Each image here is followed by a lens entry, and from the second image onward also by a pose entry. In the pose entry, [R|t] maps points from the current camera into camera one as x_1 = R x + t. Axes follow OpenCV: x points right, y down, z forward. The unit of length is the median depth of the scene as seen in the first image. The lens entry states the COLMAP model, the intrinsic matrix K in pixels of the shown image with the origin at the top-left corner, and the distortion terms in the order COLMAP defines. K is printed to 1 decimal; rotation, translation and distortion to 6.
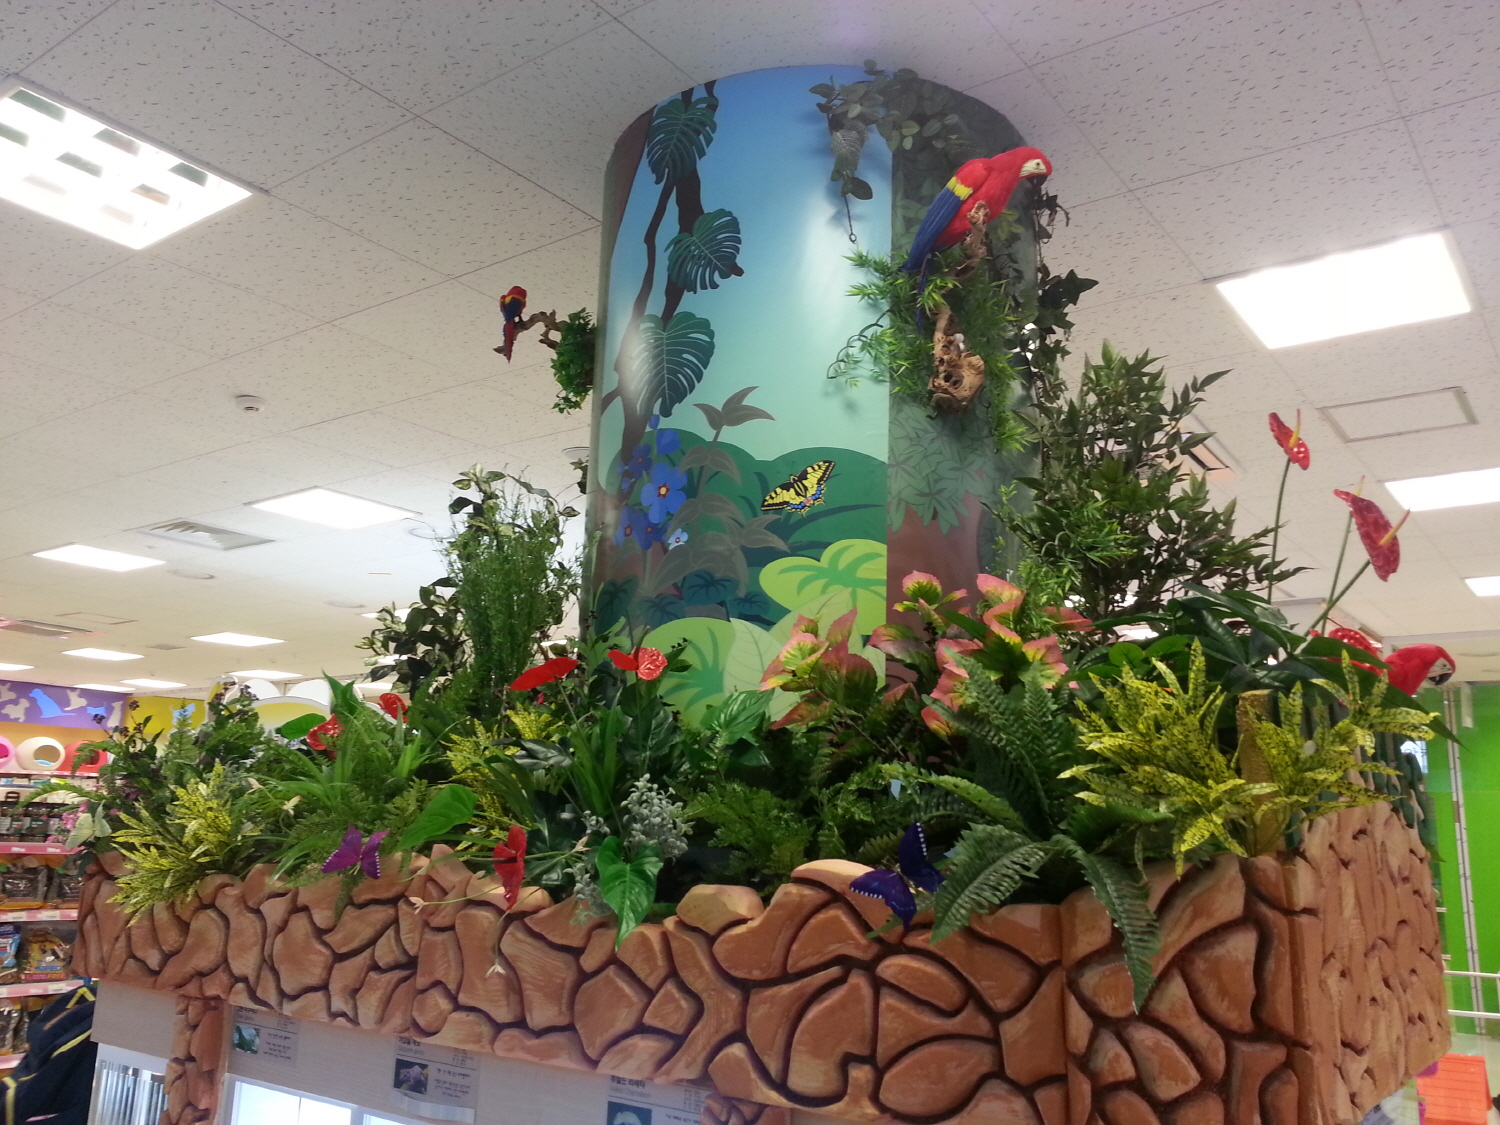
lens RADIAL K [[1214.8, 0, 750.8], [0, 1214.8, 554.6], [0, 0, 1]] dist [0.117156, -0.230841]
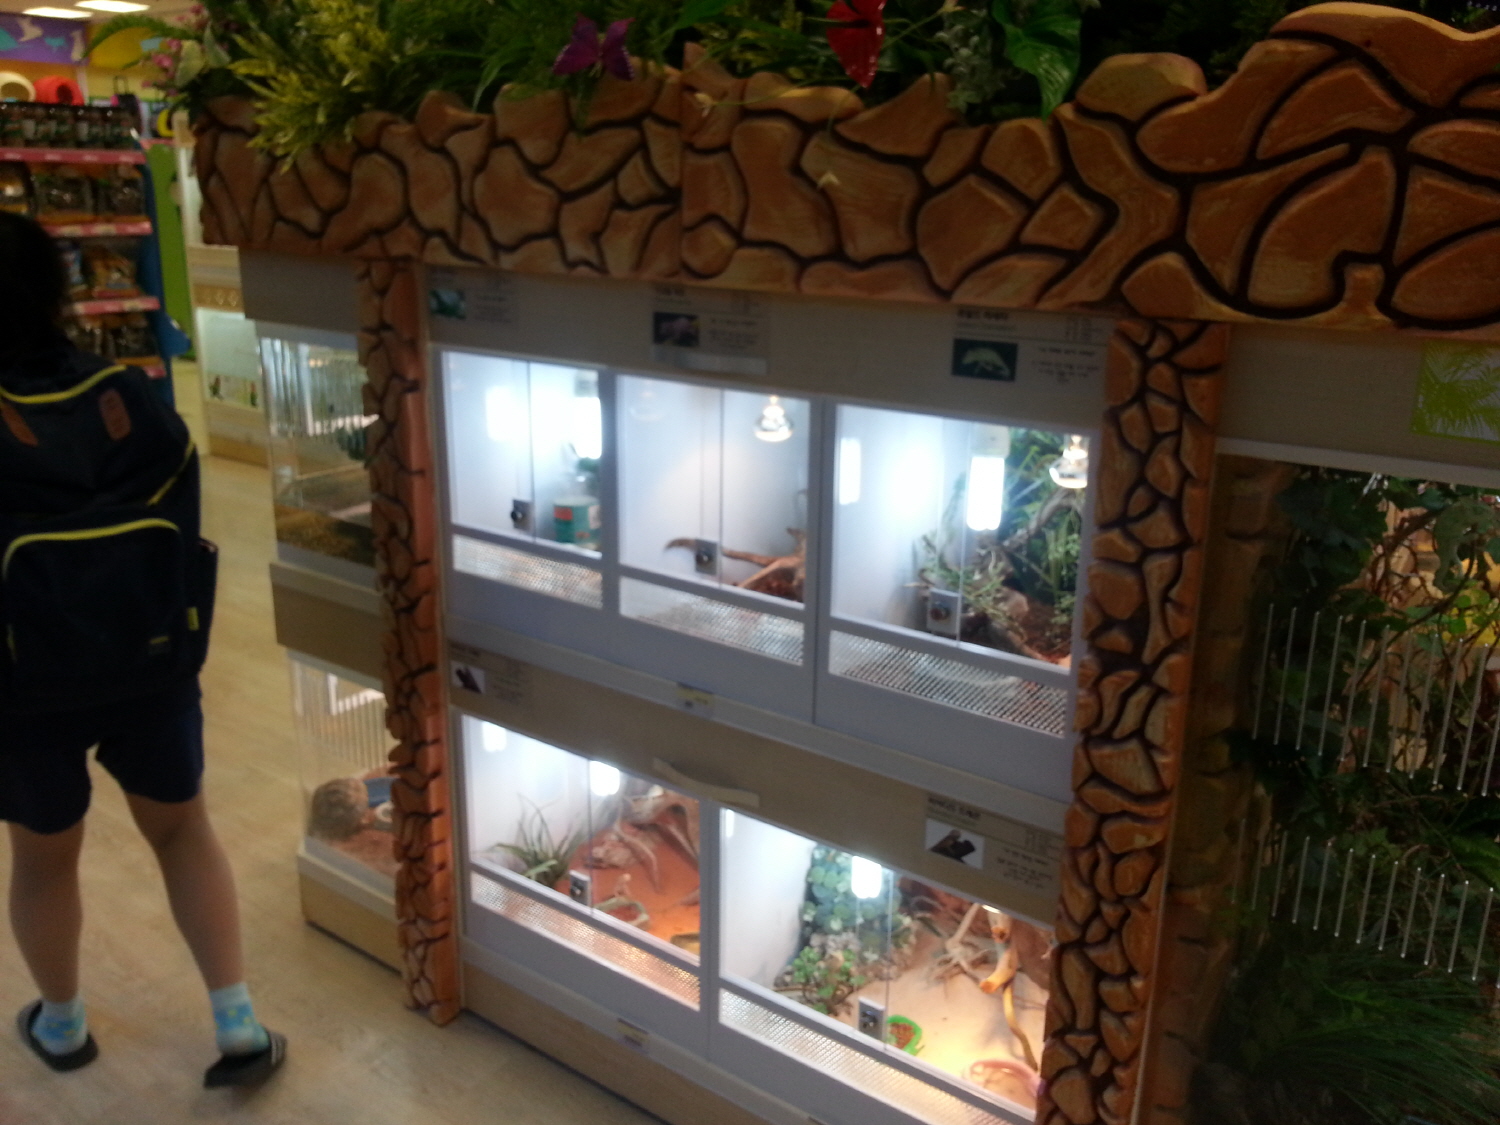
lens RADIAL K [[1214.8, 0, 750.8], [0, 1214.8, 554.6], [0, 0, 1]] dist [0.117156, -0.230841]
pose [[0.999936, -0.009496, 0.006085, -0.233698], [0.005325, 0.873091, 0.487529, 0.145863], [-0.009942, -0.487465, 0.873086, 0.176158]]
